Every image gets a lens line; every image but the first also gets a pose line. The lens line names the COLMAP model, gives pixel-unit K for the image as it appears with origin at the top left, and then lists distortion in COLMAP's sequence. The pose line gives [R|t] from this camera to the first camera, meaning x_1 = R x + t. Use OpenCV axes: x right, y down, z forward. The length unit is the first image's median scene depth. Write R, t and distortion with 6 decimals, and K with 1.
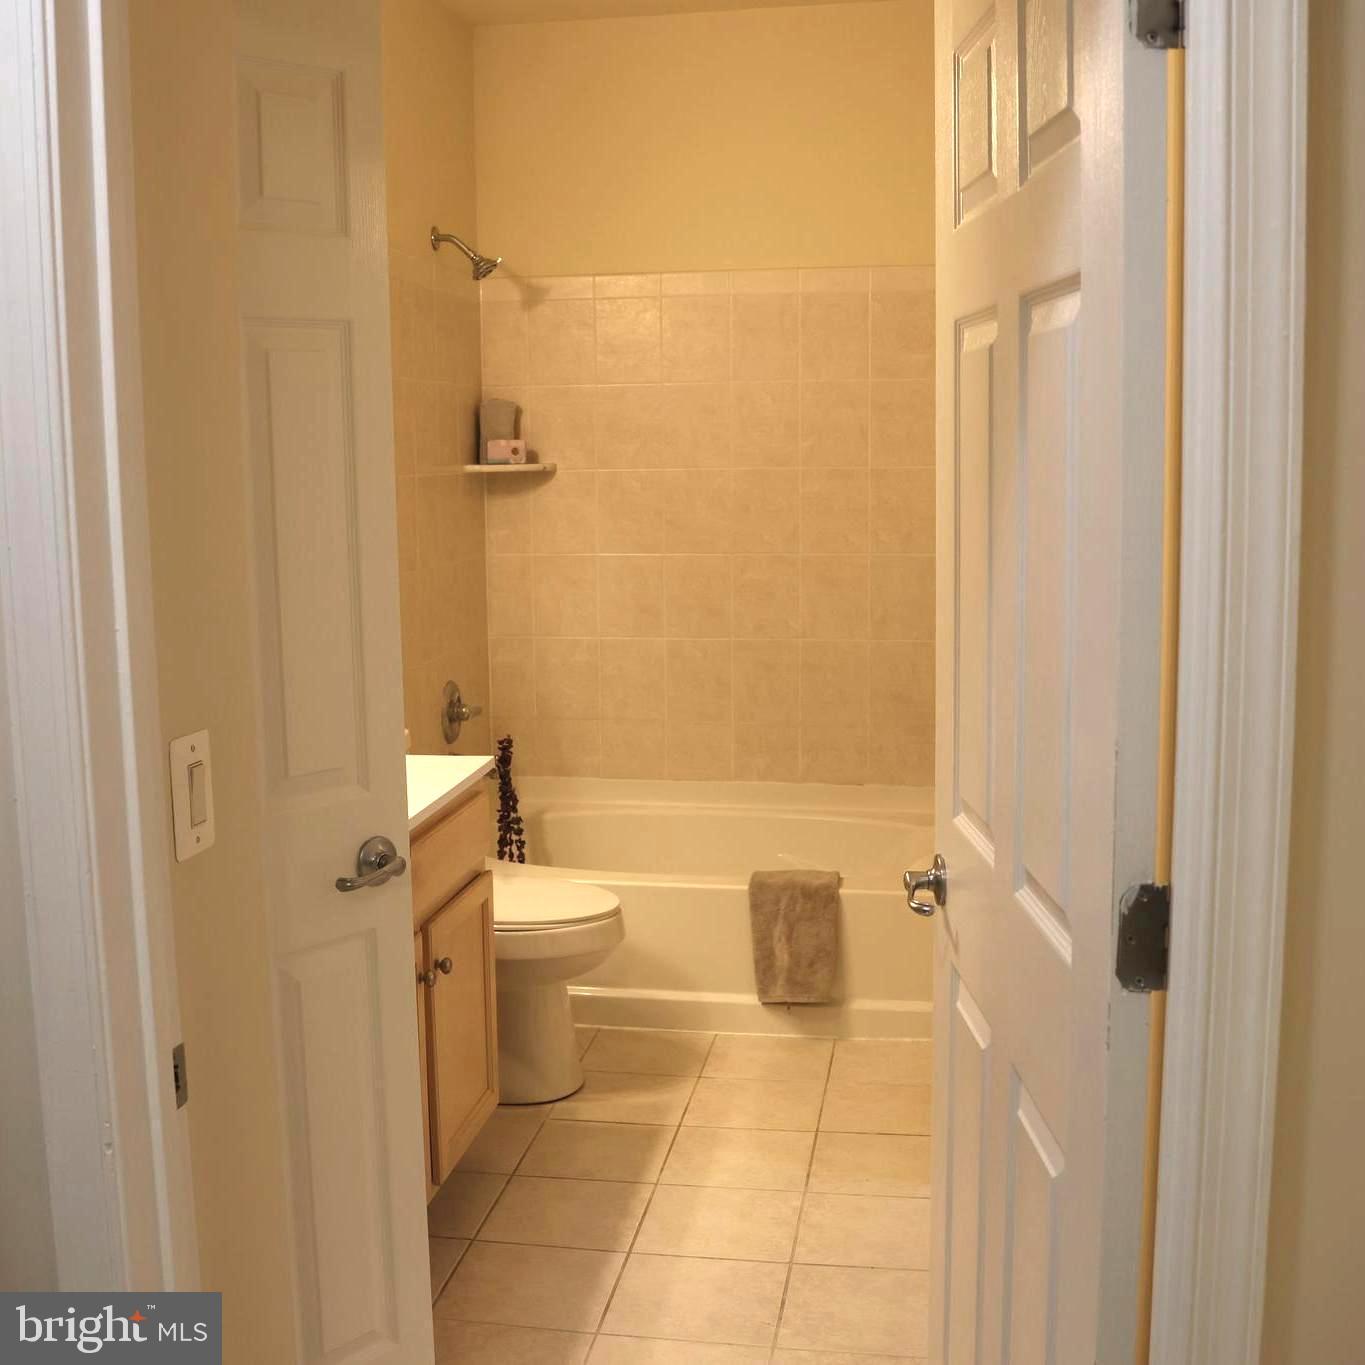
lens RADIAL K [[1716.1, 0, 682.5], [0, 1716.1, 682.5], [0, 0, 1]] dist [-0.161426, 0.004538]
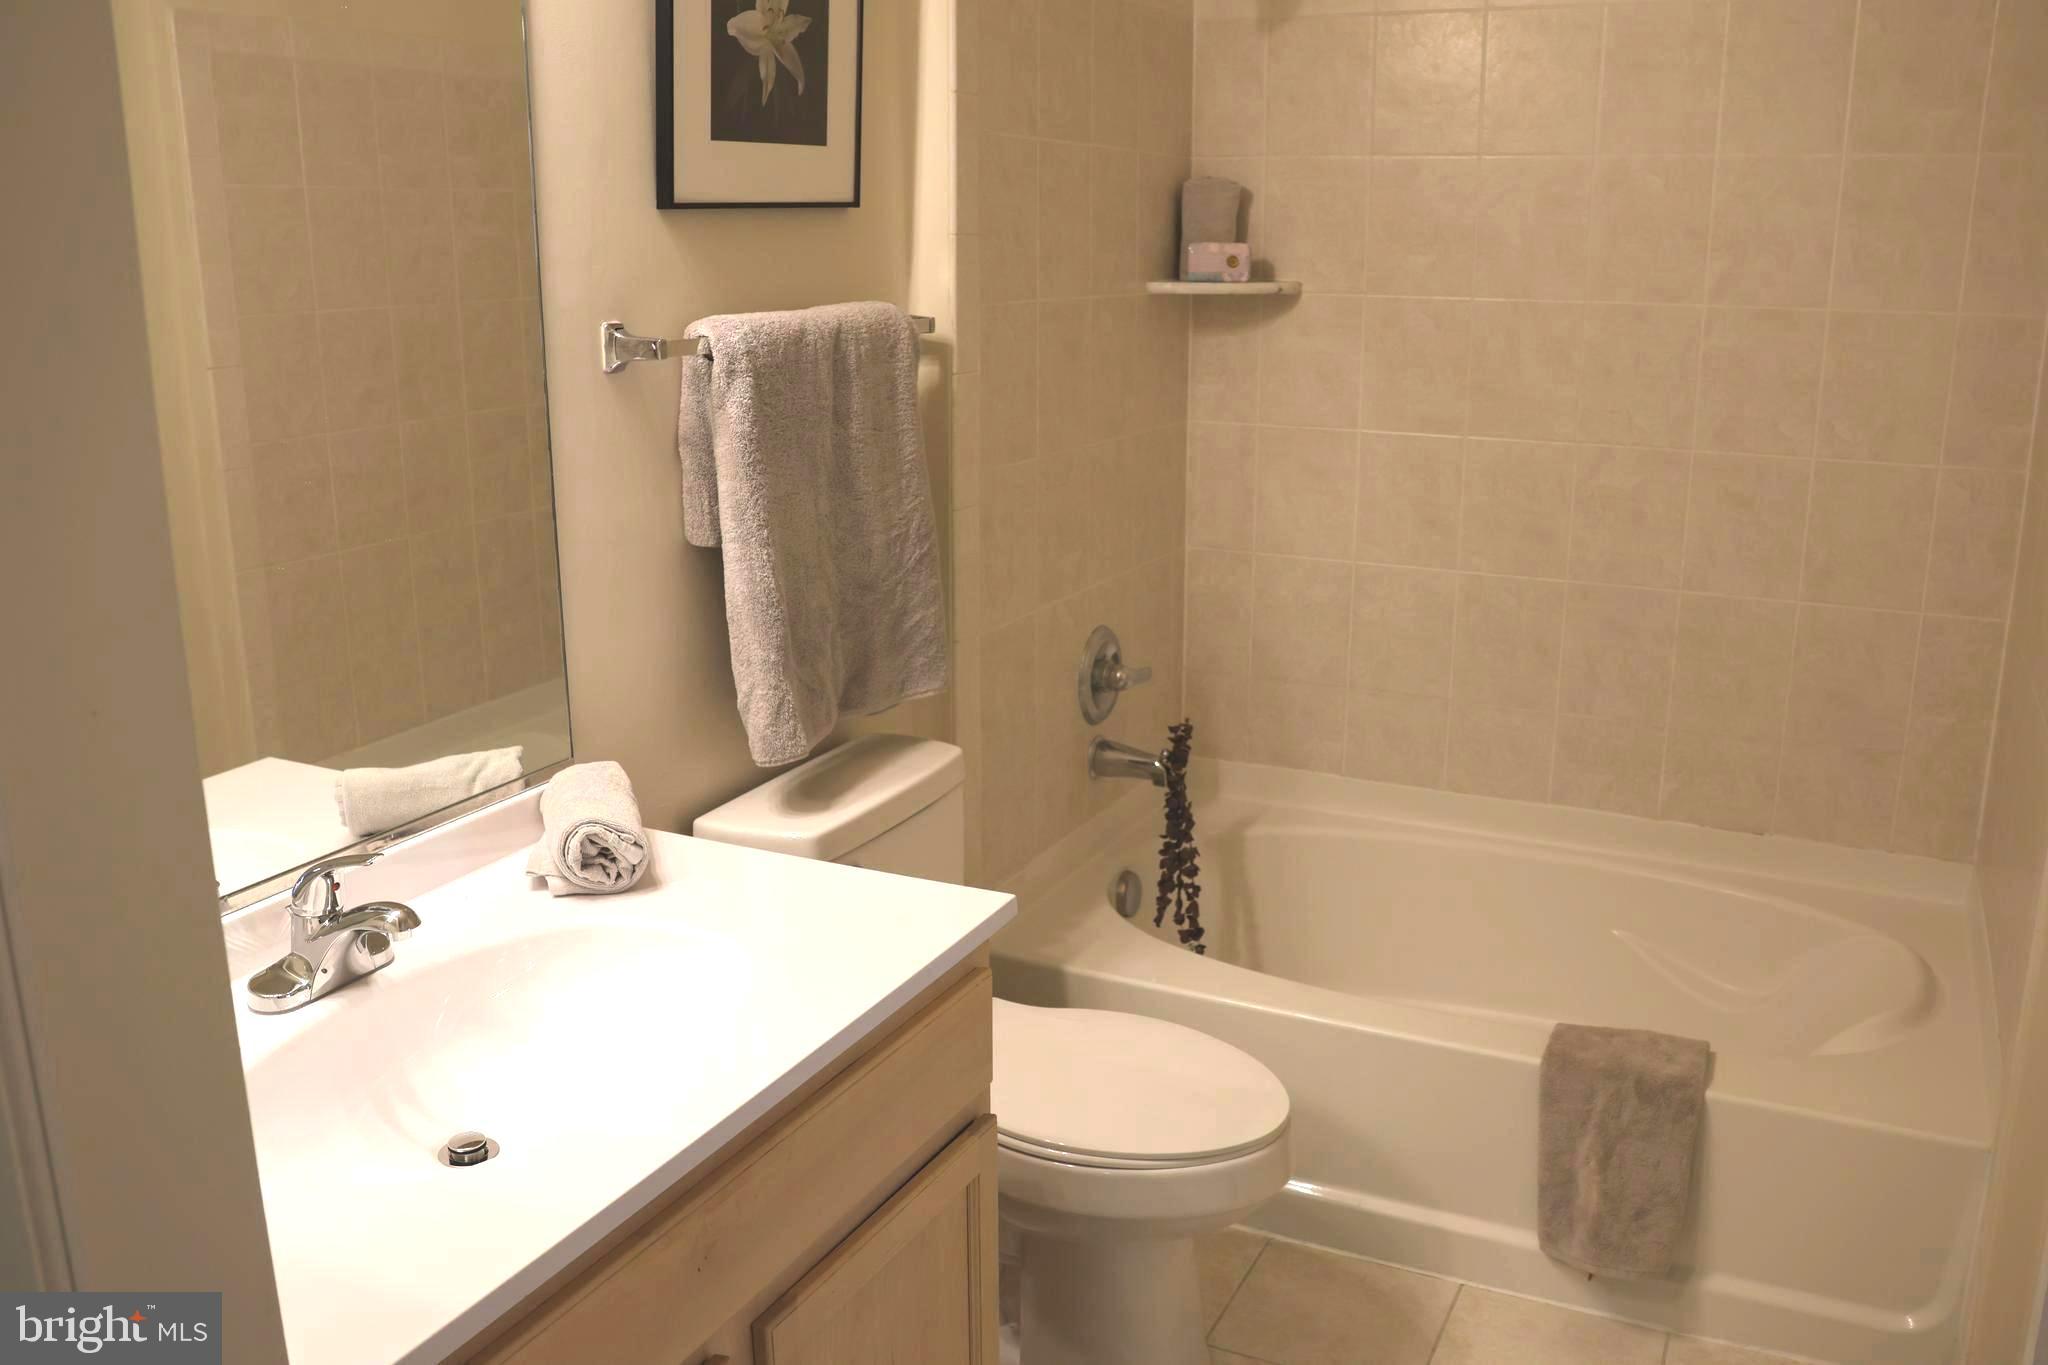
lens RADIAL K [[1731.3, 0, 1024.0], [0, 1731.3, 682.5], [0, 0, 1]] dist [-0.153586, 0.116937]
pose [[0.954514, 0.085070, -0.285772, 0.021879], [-0.051038, 0.990905, 0.124506, -0.058224], [0.293765, -0.104258, 0.950175, 0.374580]]
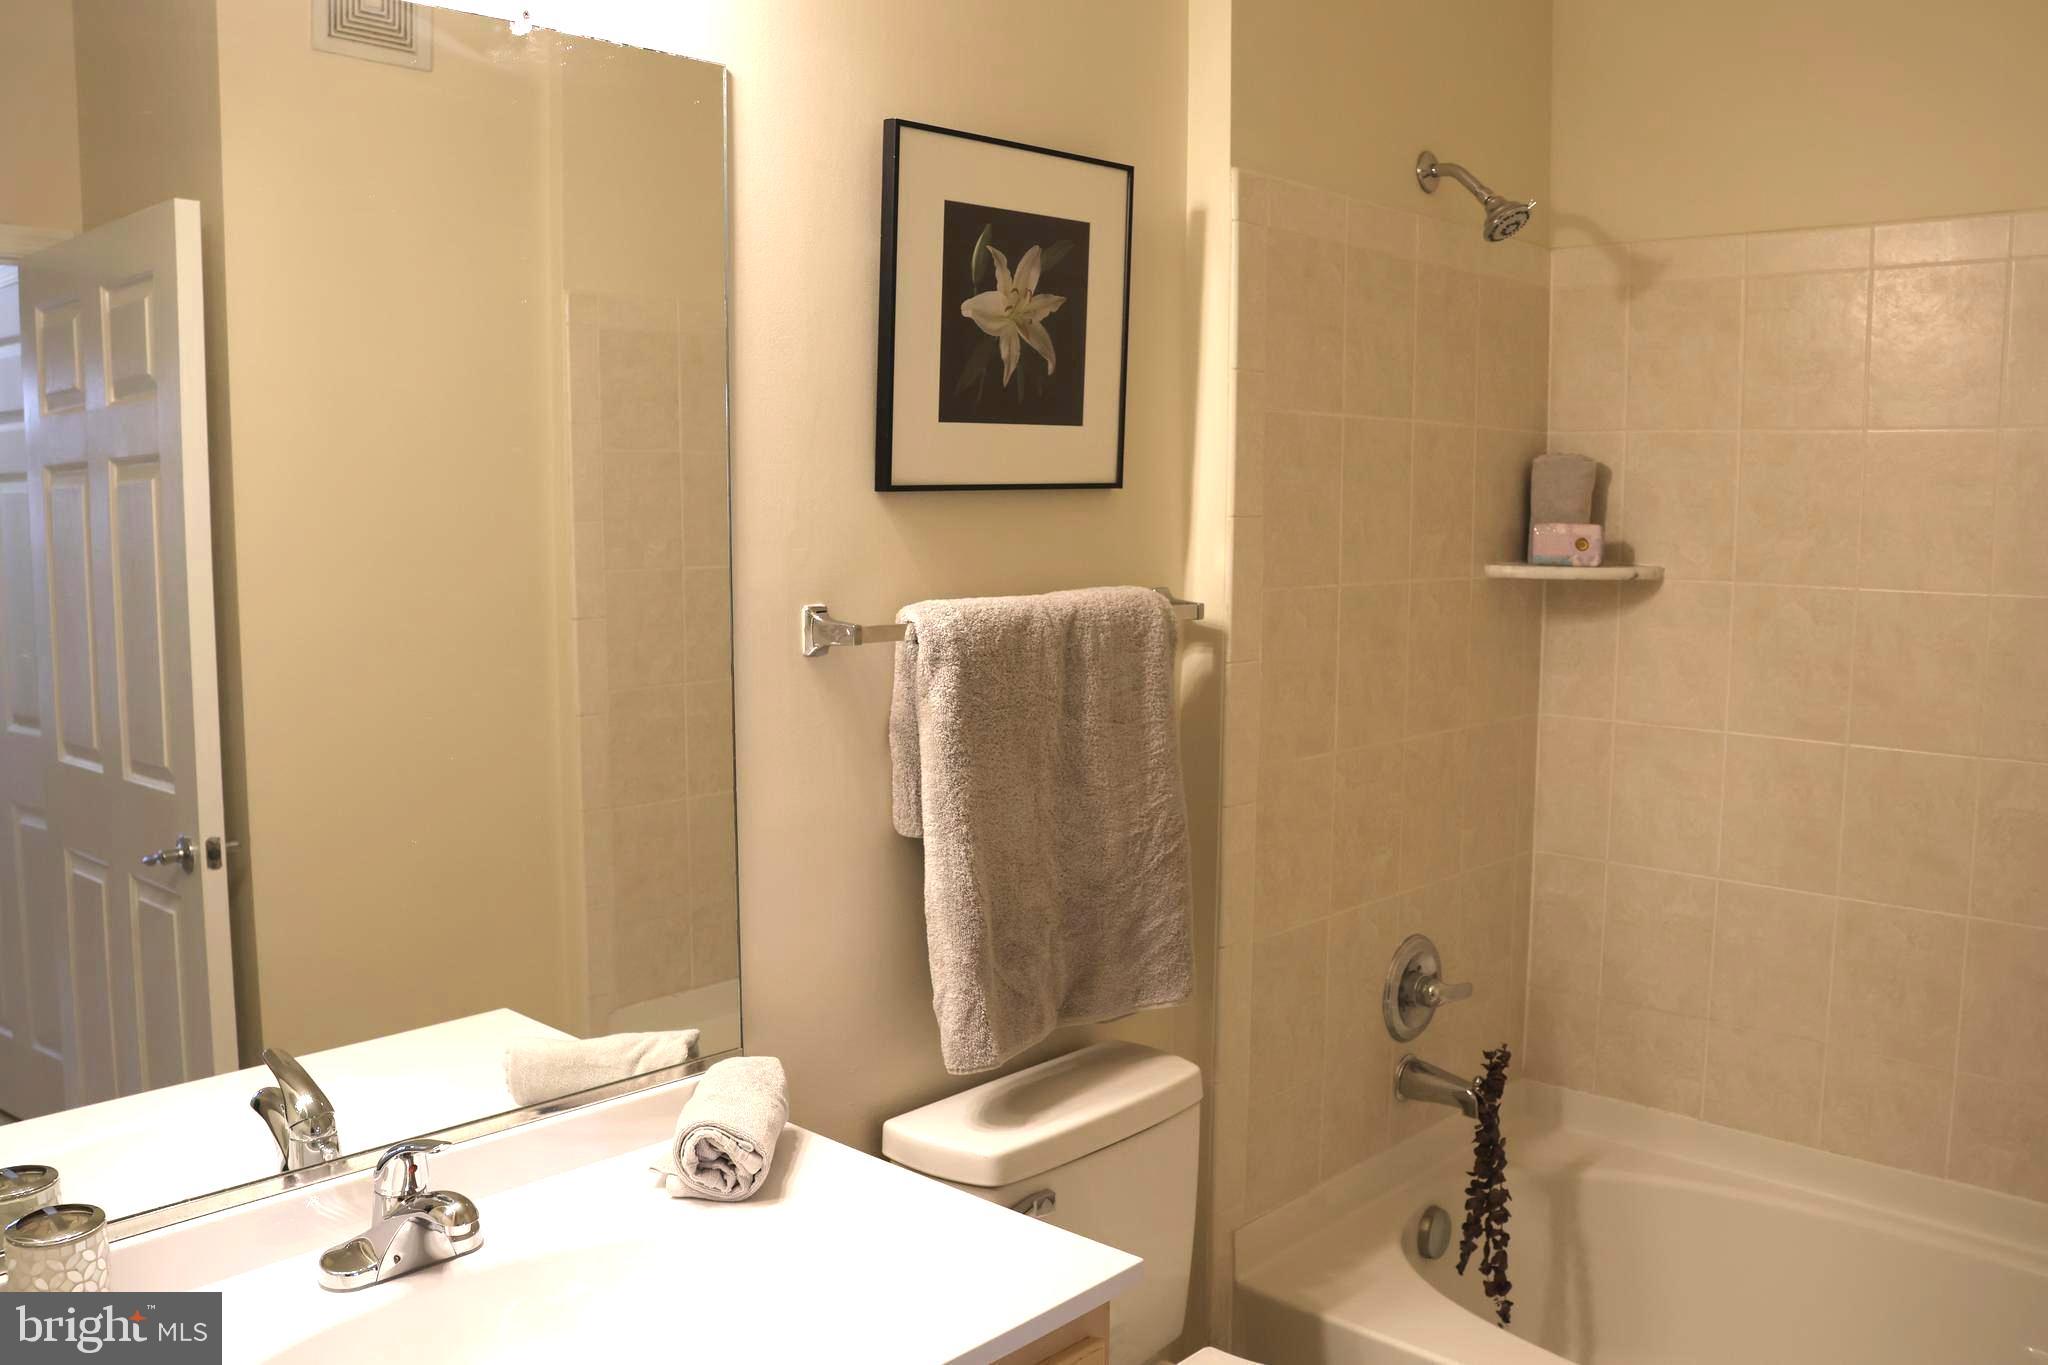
lens RADIAL K [[1731.3, 0, 1024.0], [0, 1731.3, 682.5], [0, 0, 1]] dist [-0.153586, 0.116937]
pose [[0.827960, 0.077266, -0.555438, 0.070159], [-0.091908, 0.995766, 0.001517, -0.074430], [0.553204, 0.049793, 0.831557, 0.431718]]
